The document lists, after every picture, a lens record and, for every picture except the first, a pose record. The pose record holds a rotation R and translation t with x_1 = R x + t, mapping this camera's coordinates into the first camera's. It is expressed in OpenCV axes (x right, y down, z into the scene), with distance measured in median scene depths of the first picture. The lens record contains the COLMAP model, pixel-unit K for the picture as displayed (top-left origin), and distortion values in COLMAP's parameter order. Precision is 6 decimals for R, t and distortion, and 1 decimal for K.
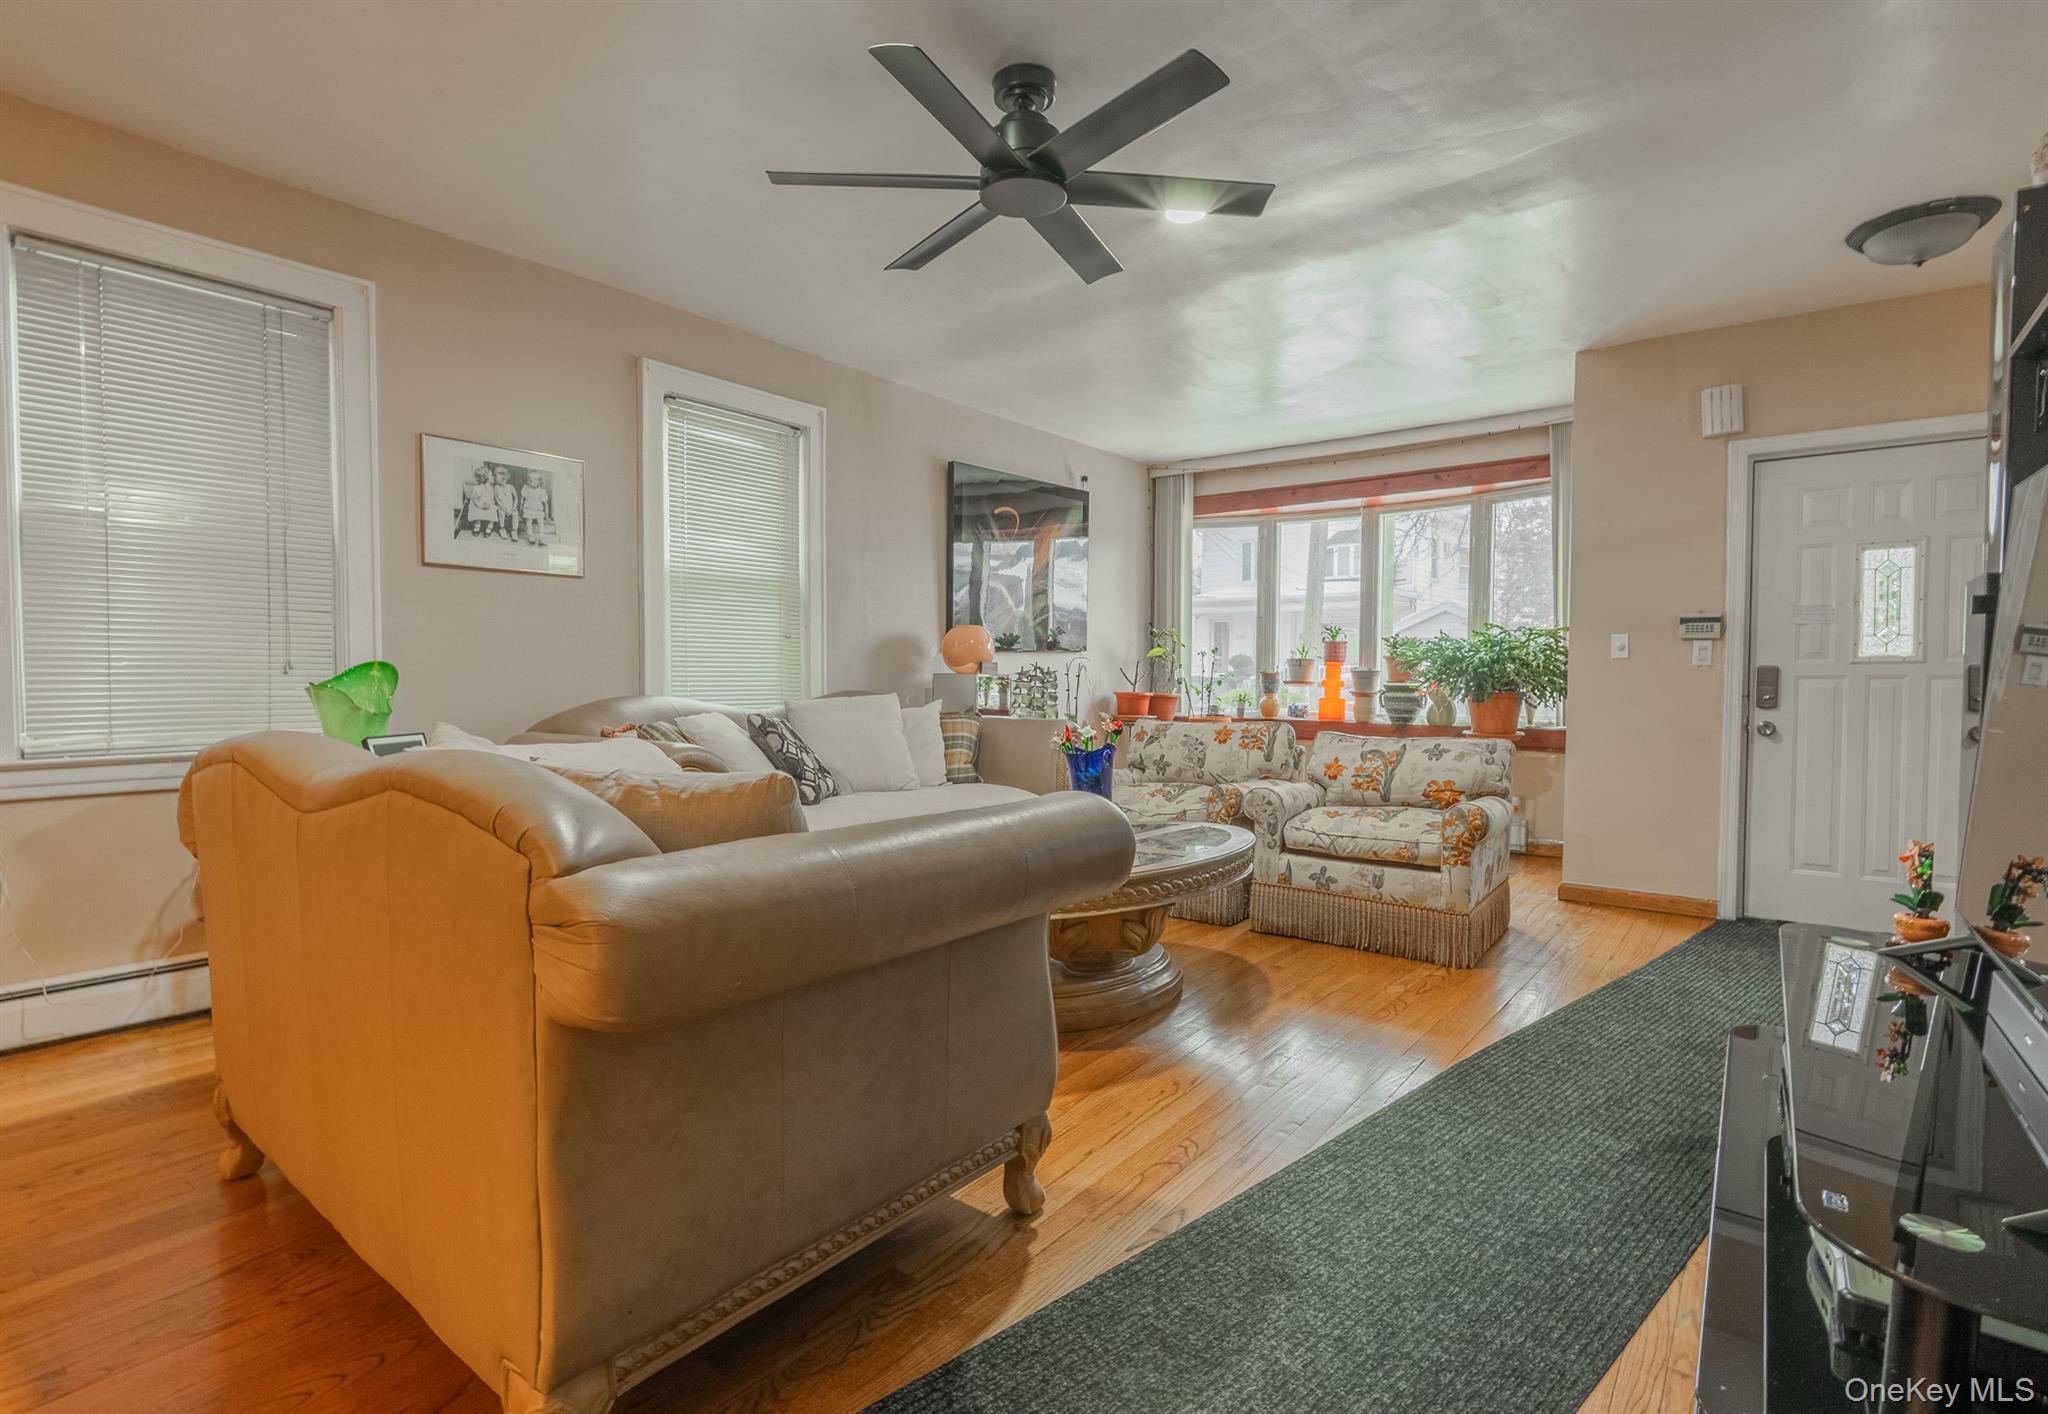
lens RADIAL K [[974.1, 0, 992.1], [0, 974.1, 703.2], [0, 0, 1]] dist [-0.001099, -0.000433]
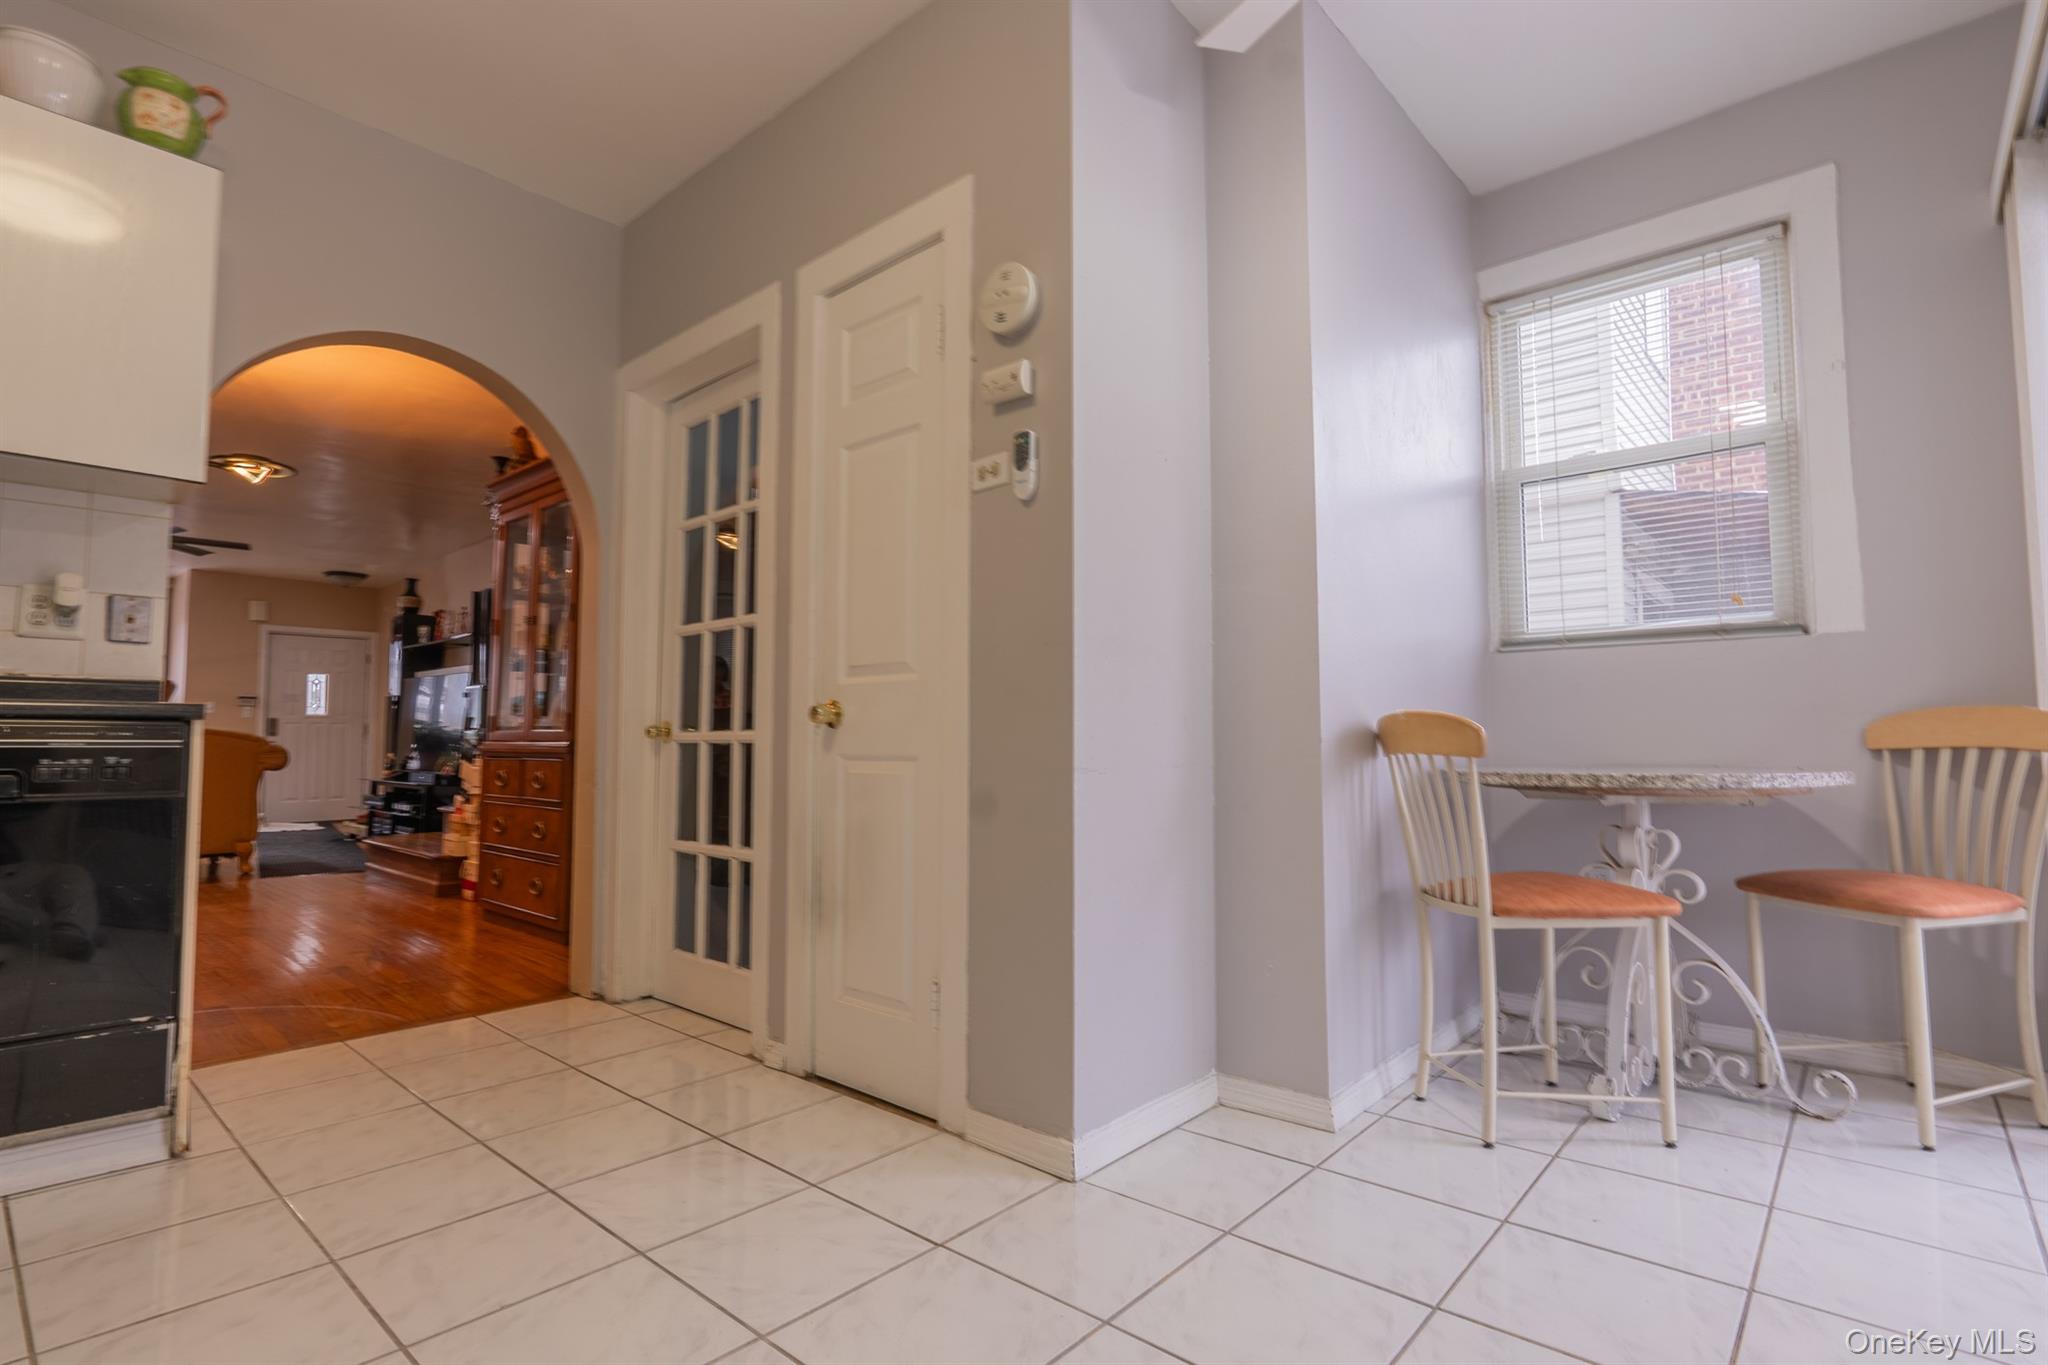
lens RADIAL K [[954.0, 0, 1023.4], [0, 954.0, 674.7], [0, 0, 1]] dist [-0.002772, -0.000263]
pose [[0.043274, 0.059869, 0.997268, -1.512617], [0.035787, 0.997469, -0.061434, 0.068226], [-0.998422, 0.038347, 0.041022, -0.981471]]
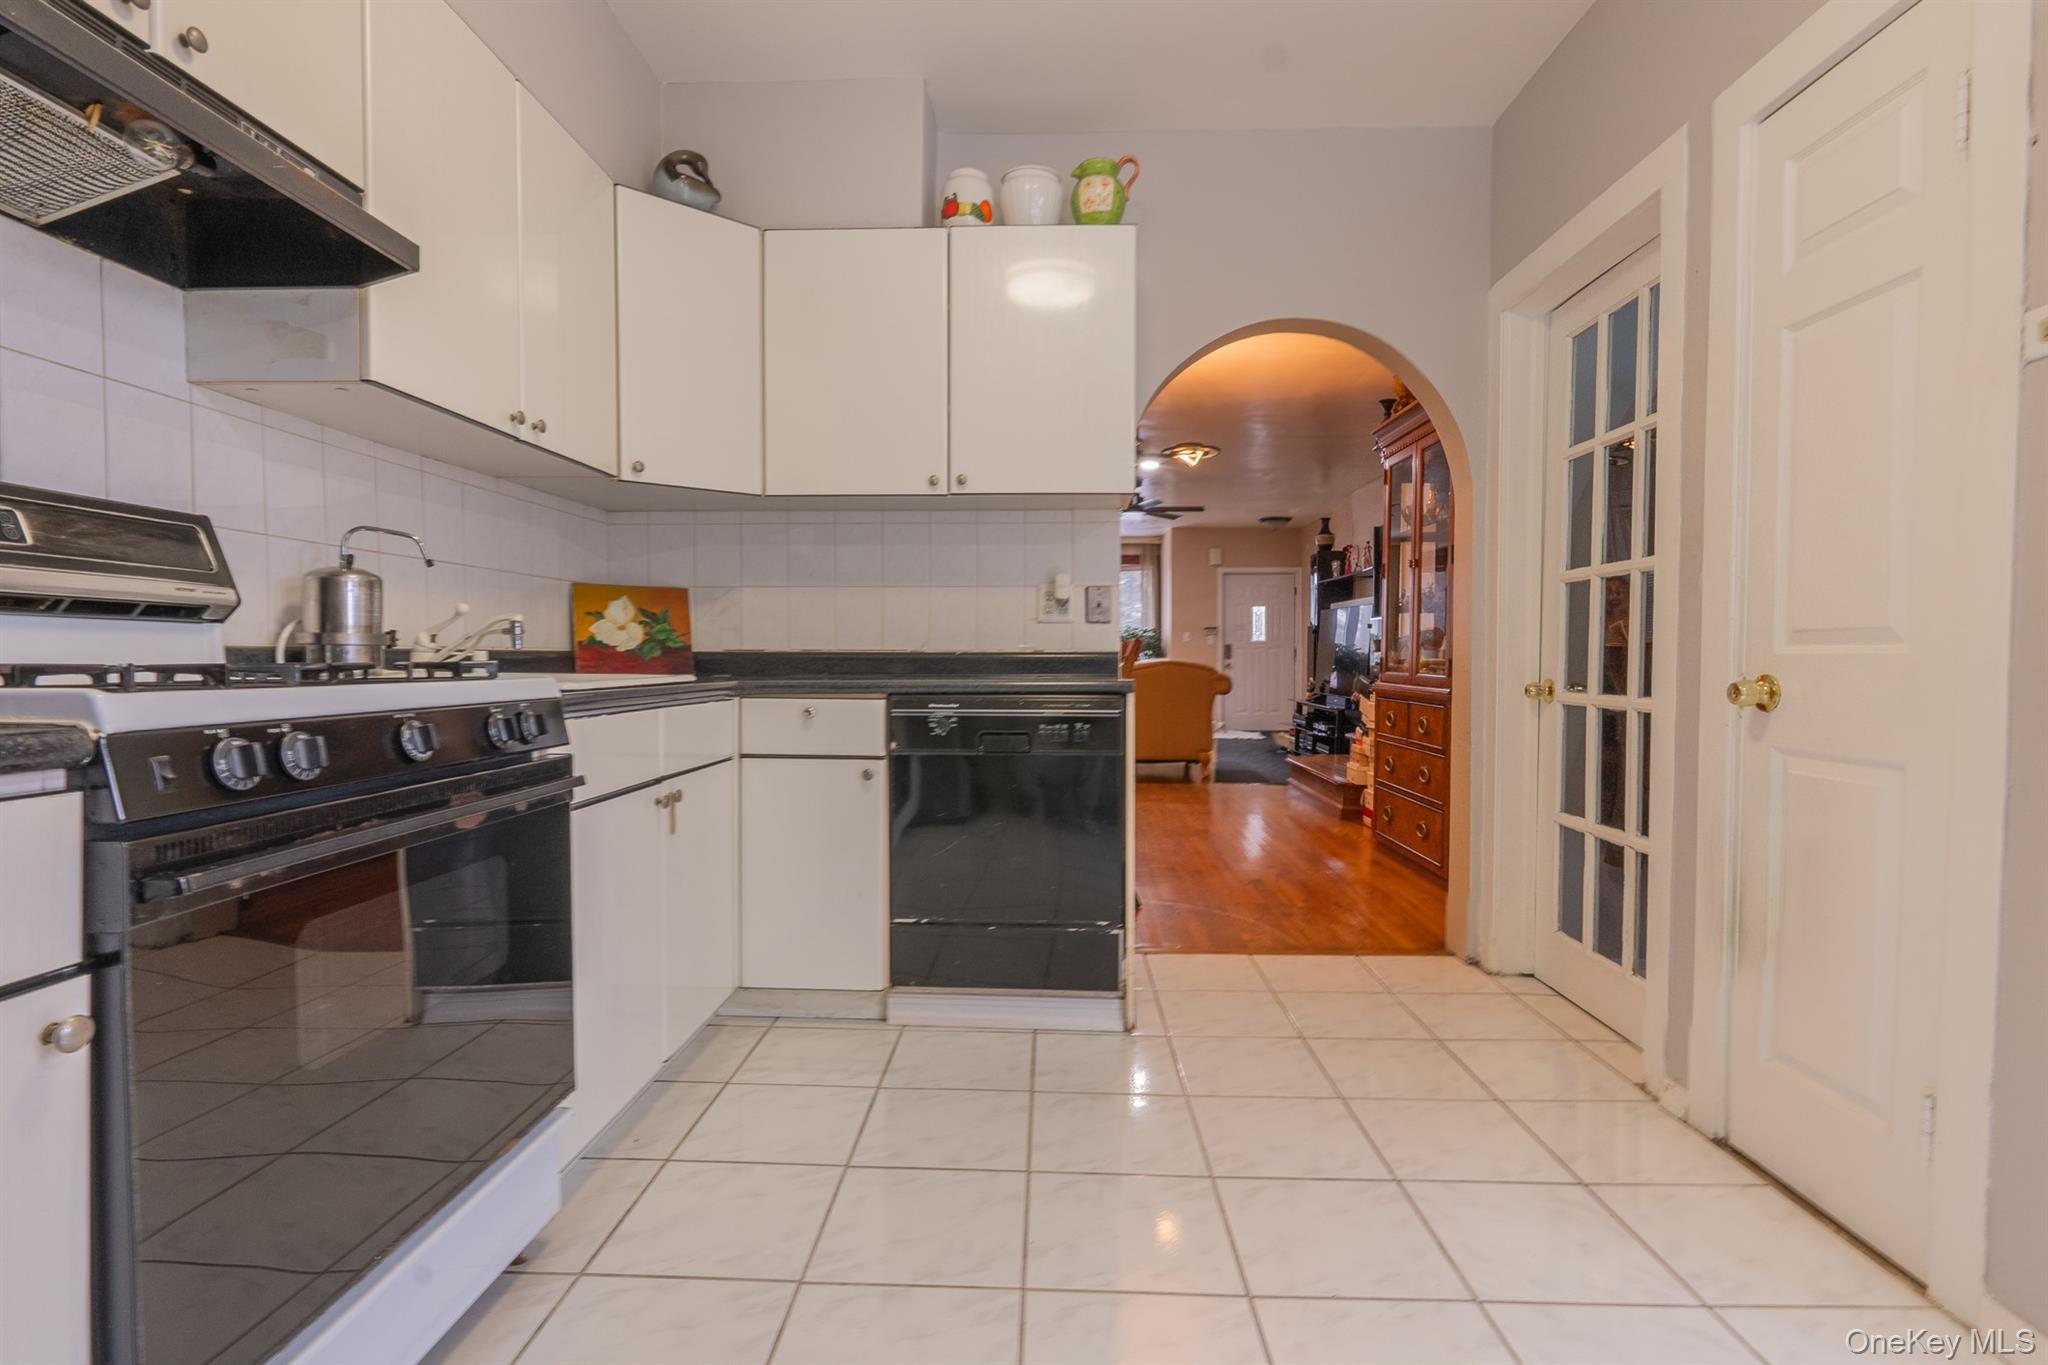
lens RADIAL K [[974.5, 0, 1024.0], [0, 974.5, 682.5], [0, 0, 1]] dist [-0.014685, 0.000468]
pose [[0.797318, -0.017501, 0.603306, -1.488943], [0.017654, 0.999828, 0.005672, 0.049897], [-0.603302, 0.006128, 0.797489, -0.986372]]
